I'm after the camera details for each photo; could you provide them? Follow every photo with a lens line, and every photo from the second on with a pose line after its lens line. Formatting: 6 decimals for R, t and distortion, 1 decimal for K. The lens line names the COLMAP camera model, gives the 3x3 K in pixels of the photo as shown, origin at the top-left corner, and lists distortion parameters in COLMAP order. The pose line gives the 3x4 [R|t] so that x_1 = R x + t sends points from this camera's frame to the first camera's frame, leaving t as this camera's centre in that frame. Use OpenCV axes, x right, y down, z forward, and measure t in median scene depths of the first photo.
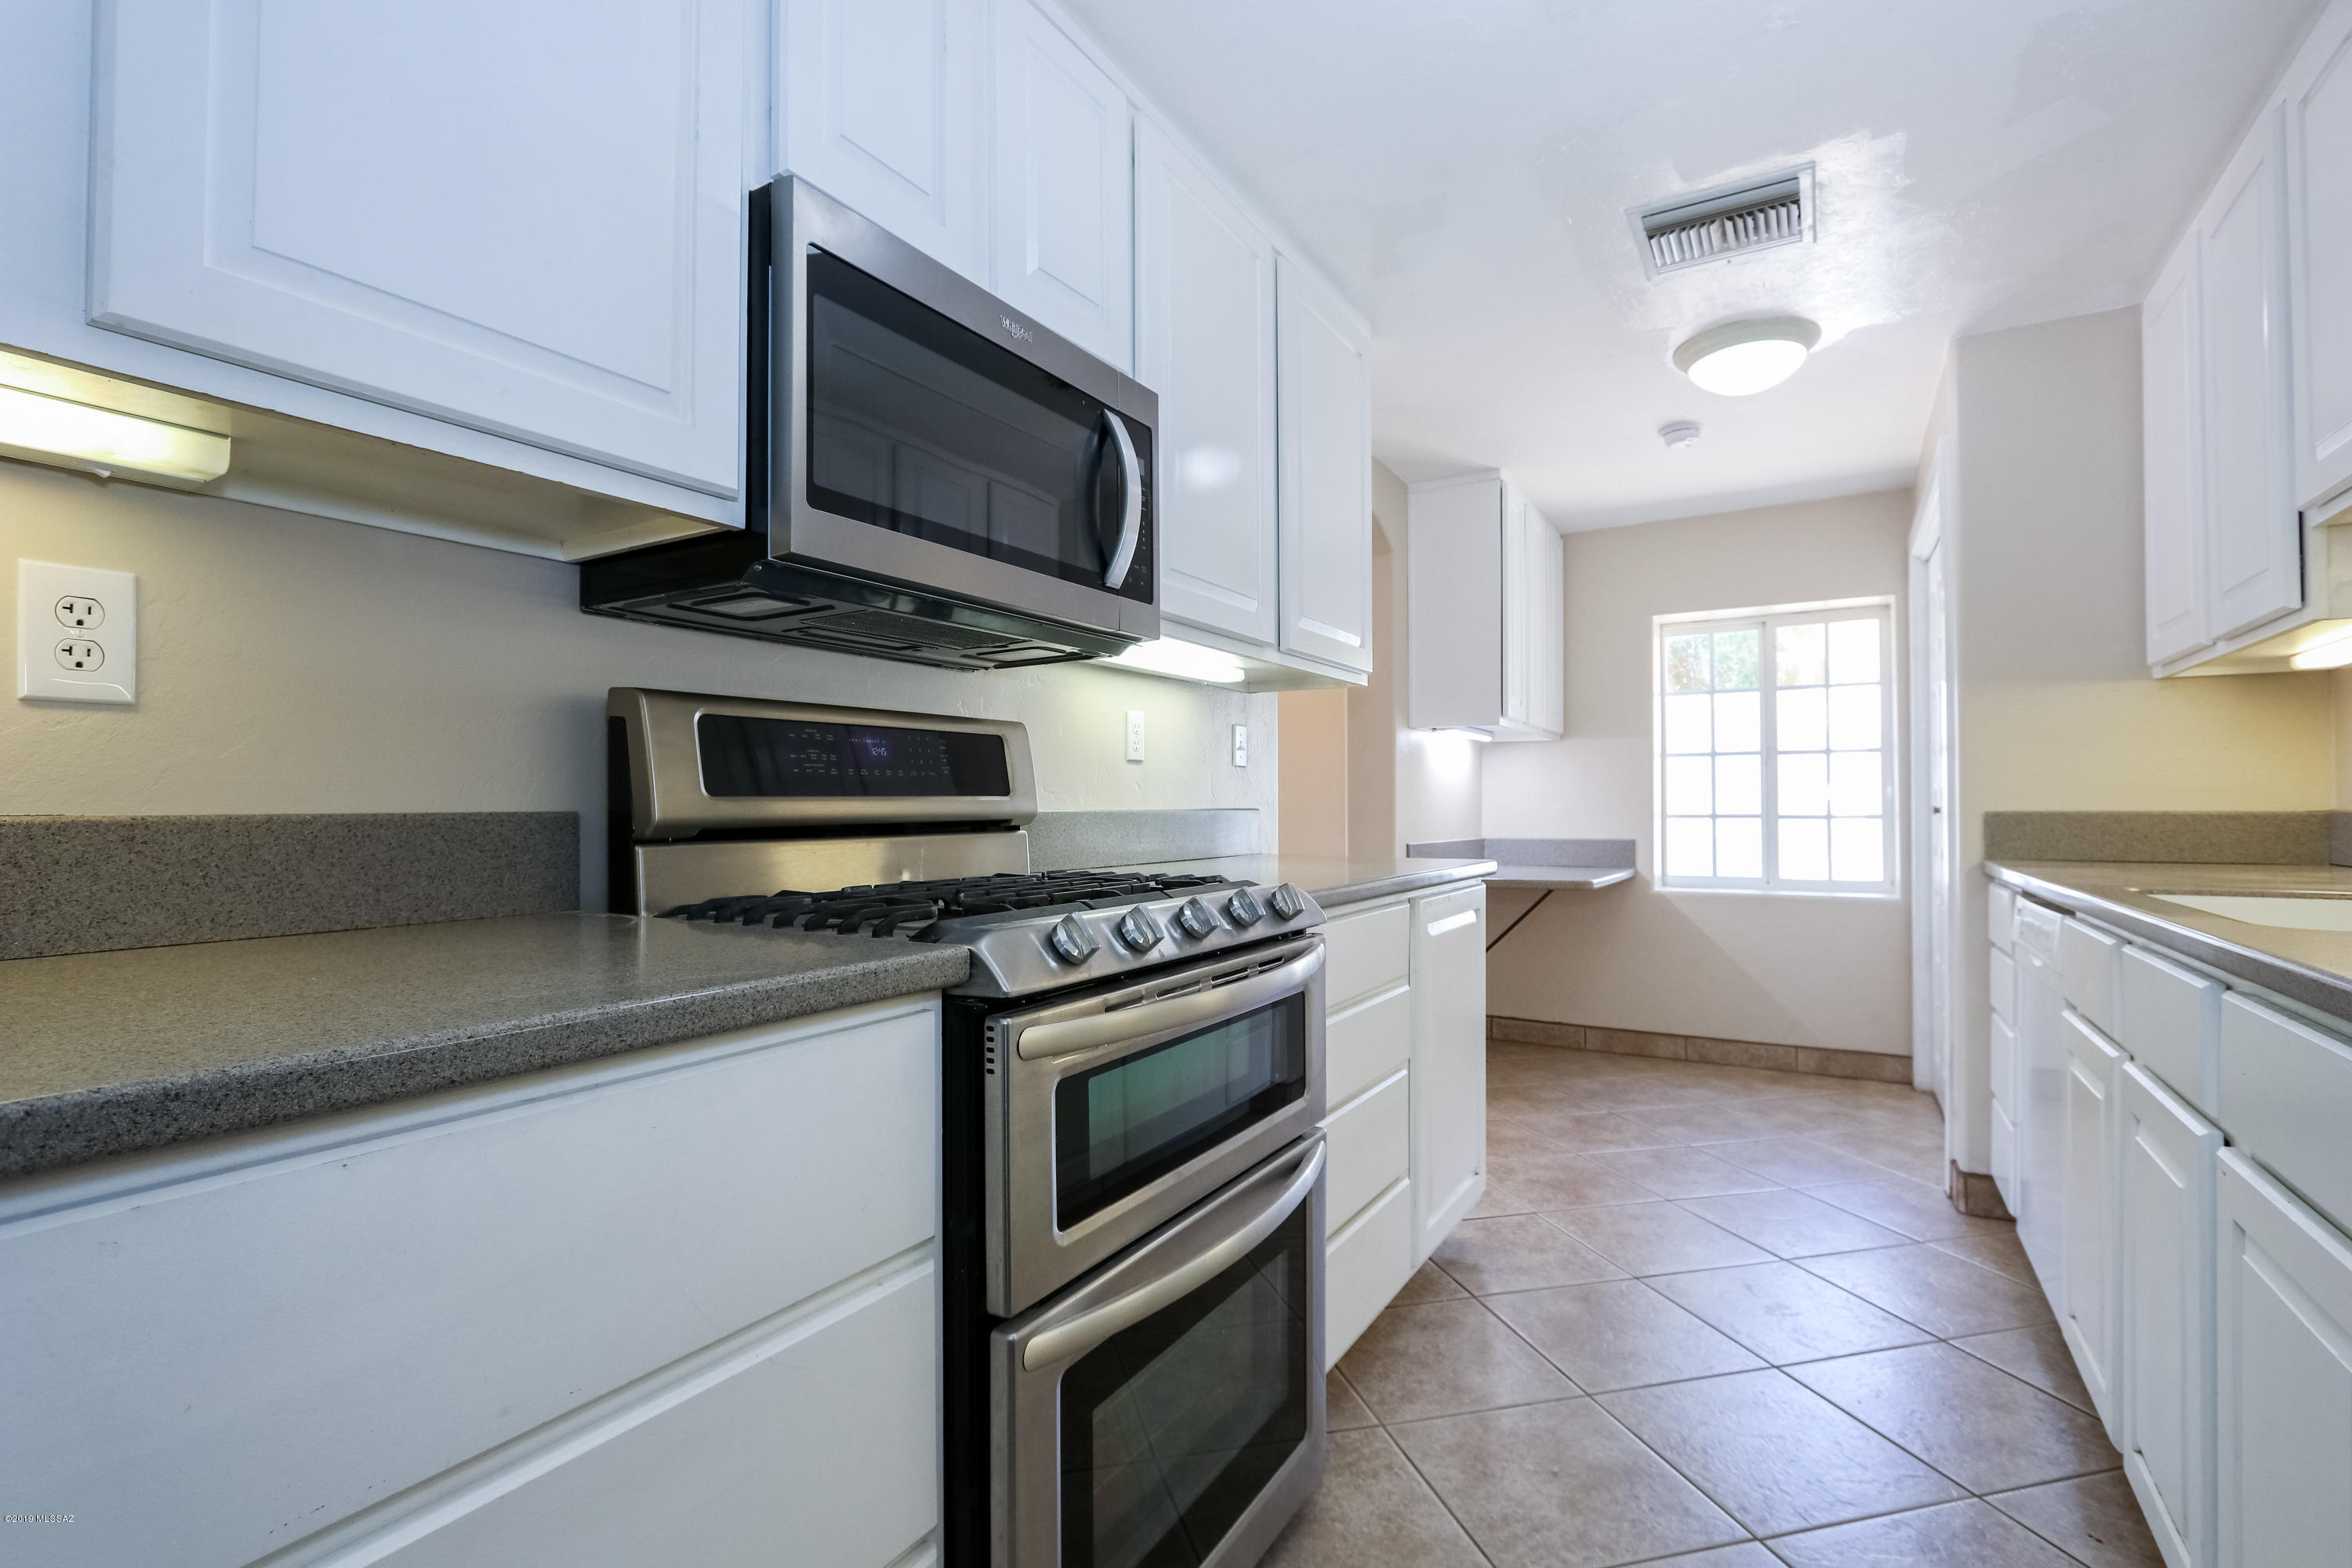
lens RADIAL K [[1097.4, 0, 1153.9], [0, 1097.4, 793.8], [0, 0, 1]] dist [-0.020427, 0.002695]
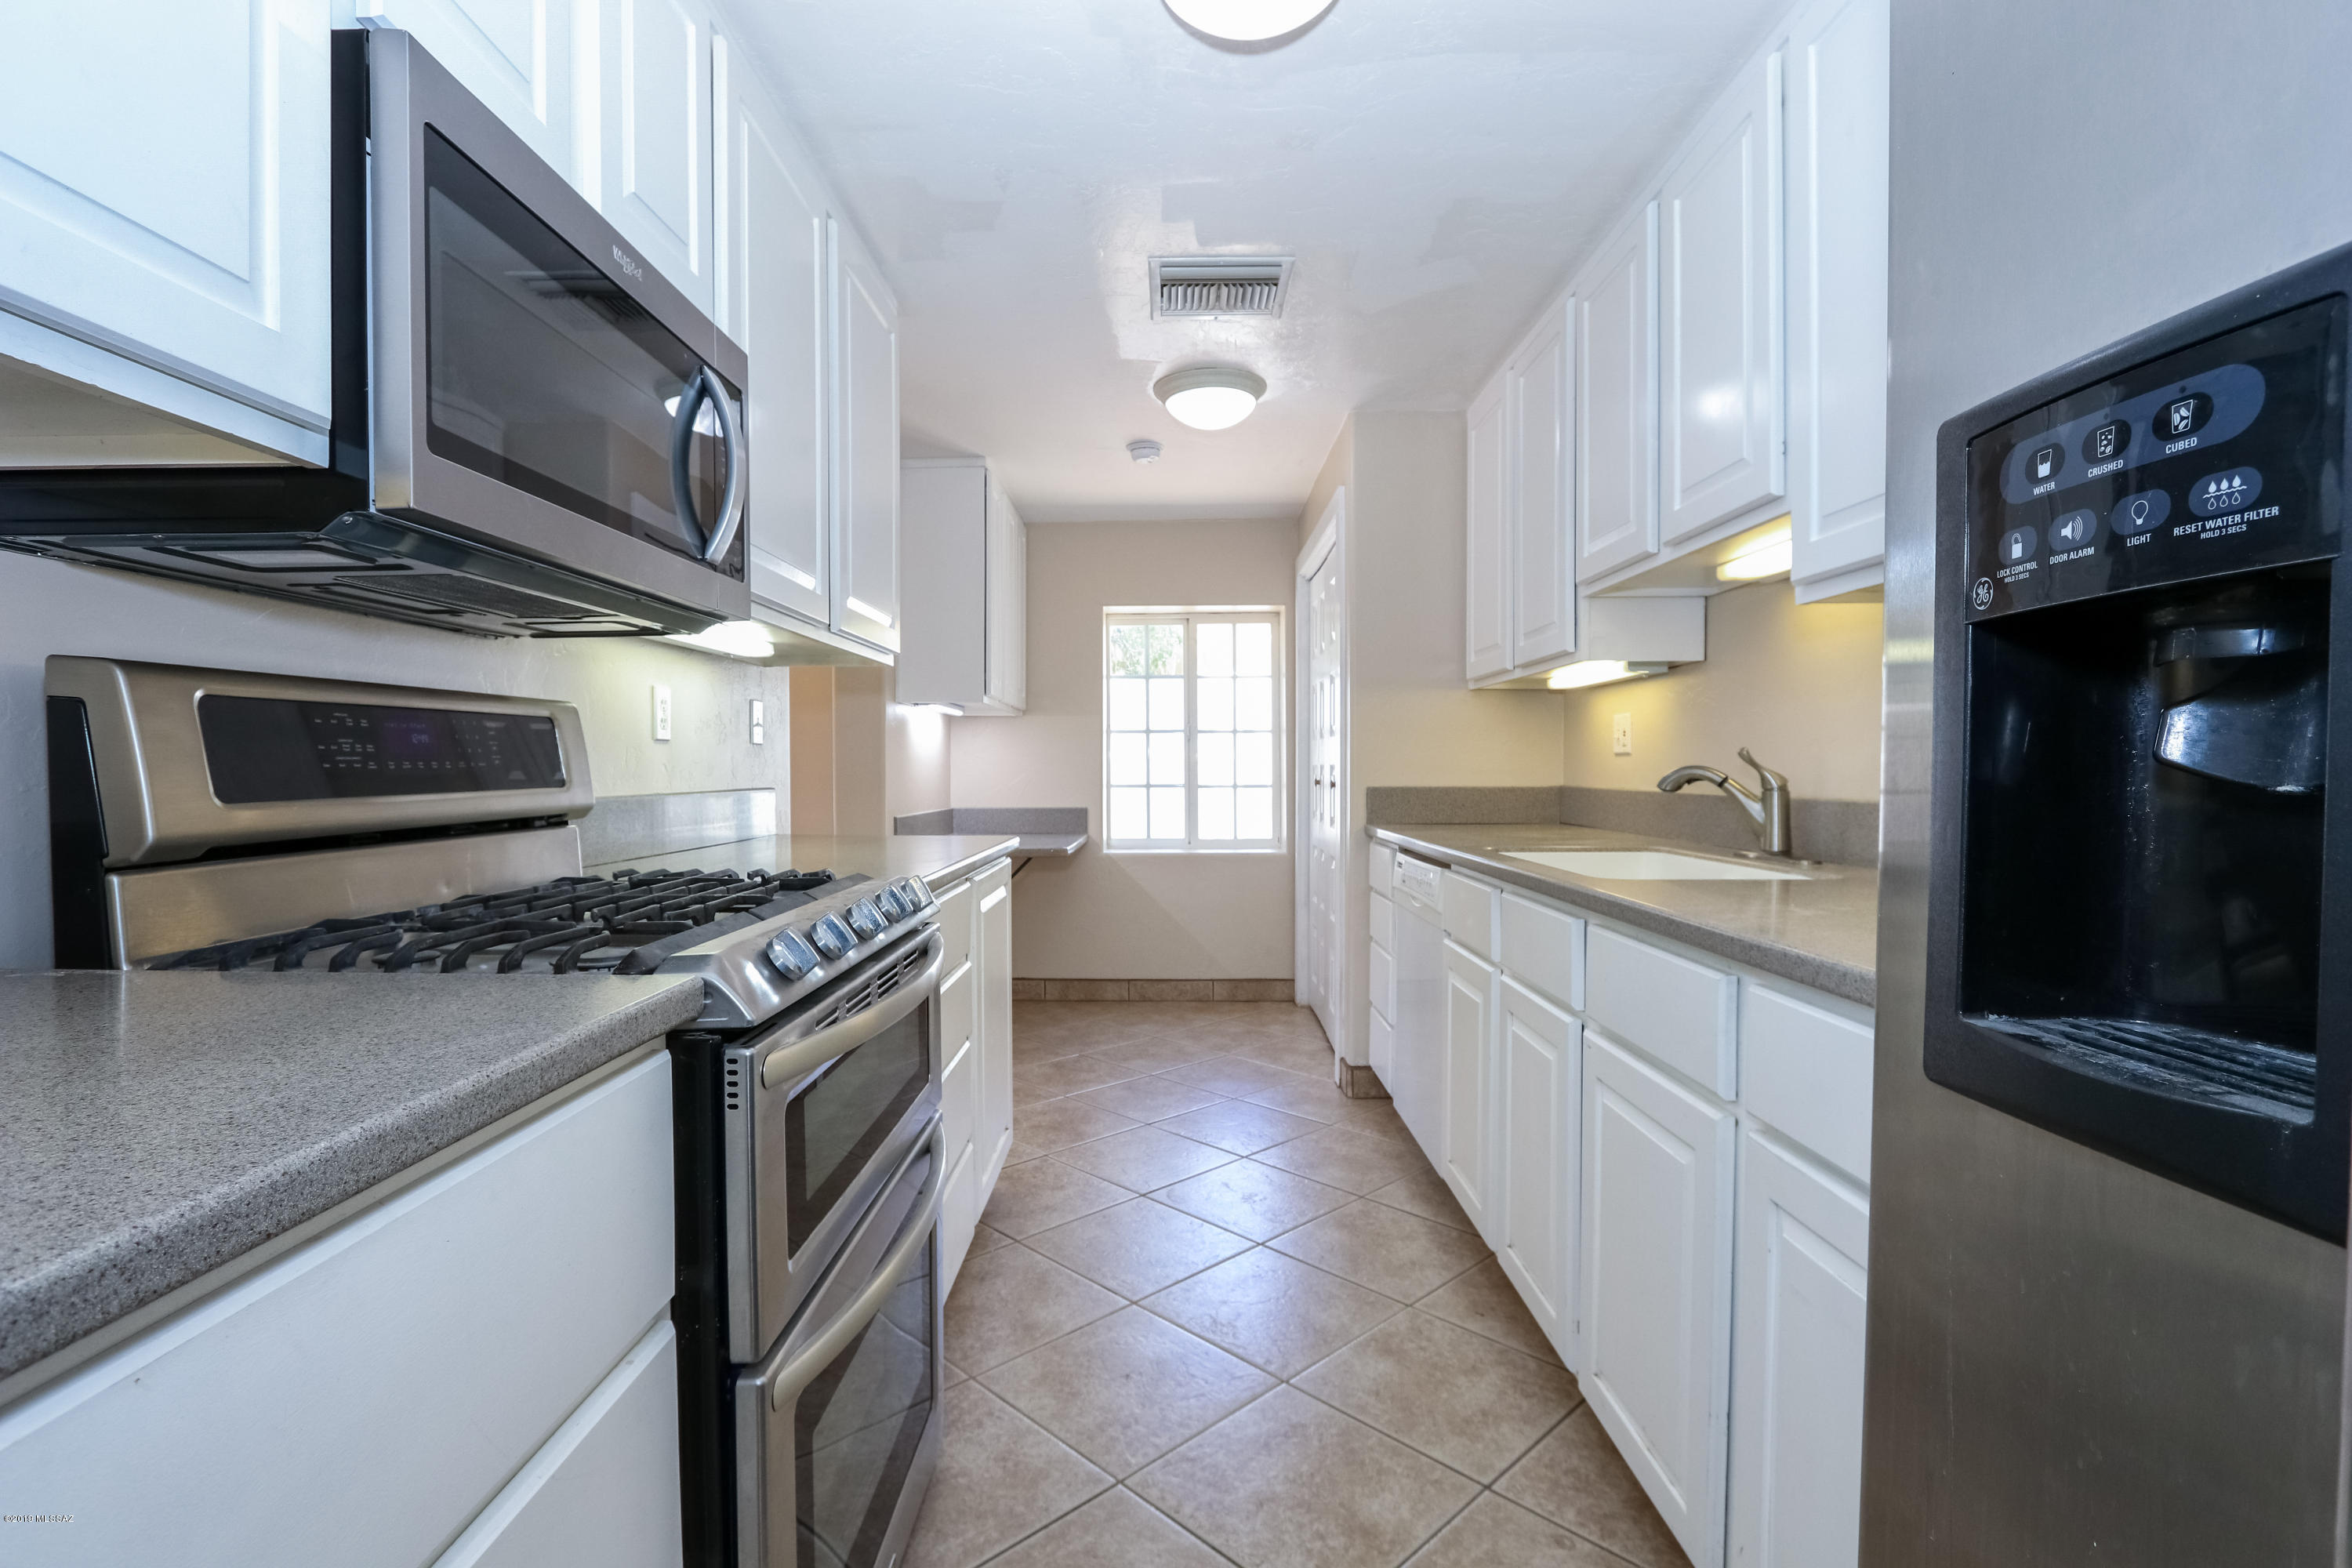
lens RADIAL K [[1097.4, 0, 1164.0], [0, 1097.4, 792.0], [0, 0, 1]] dist [-0.020427, 0.002695]
pose [[0.855995, -0.010108, 0.516885, -0.169399], [-0.007651, 0.999452, 0.032215, -0.025632], [-0.516928, -0.031531, 0.855448, 0.012641]]
